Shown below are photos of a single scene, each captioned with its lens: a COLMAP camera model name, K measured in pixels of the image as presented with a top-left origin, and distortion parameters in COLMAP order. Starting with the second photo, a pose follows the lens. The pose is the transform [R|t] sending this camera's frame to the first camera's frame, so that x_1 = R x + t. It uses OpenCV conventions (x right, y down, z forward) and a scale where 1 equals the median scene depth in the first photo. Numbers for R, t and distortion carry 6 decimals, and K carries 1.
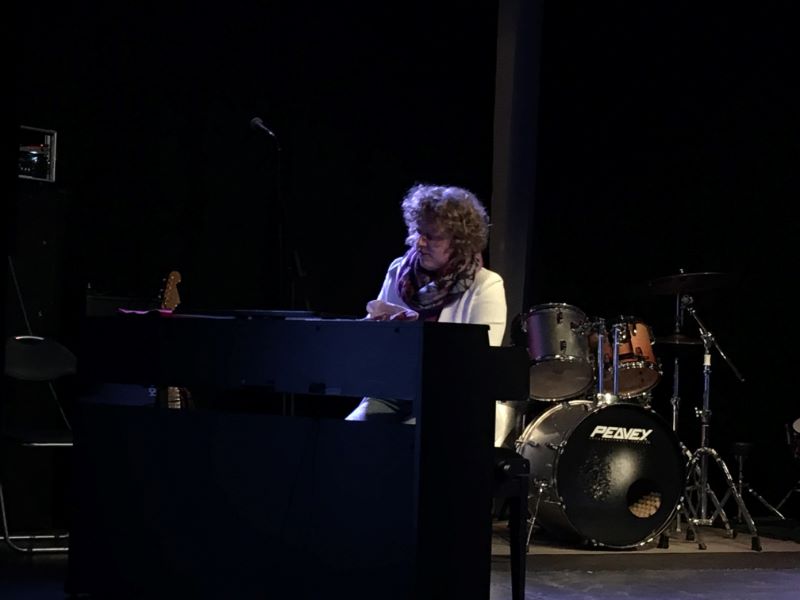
lens RADIAL K [[1831.7, 0, 404.8], [0, 1831.7, 302.9], [0, 0, 1]] dist [0.070180, 0.000000]
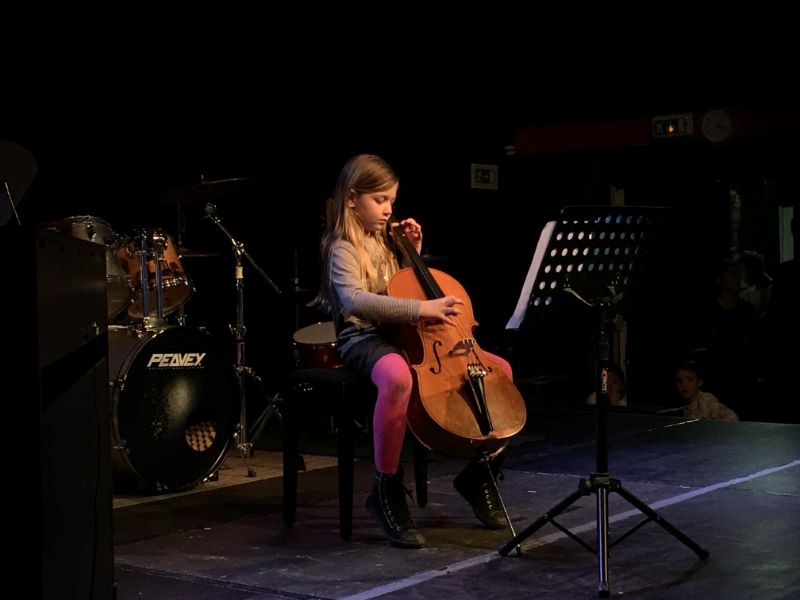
lens RADIAL K [[1396.5, 0, 398.2], [0, 1396.5, 296.9], [0, 0, 1]] dist [-0.016386, 0.000000]
pose [[0.865744, -0.060405, 0.496828, -0.121435], [0.036309, 0.997655, 0.058026, 0.005618], [-0.499168, -0.032197, 0.865907, 0.363562]]
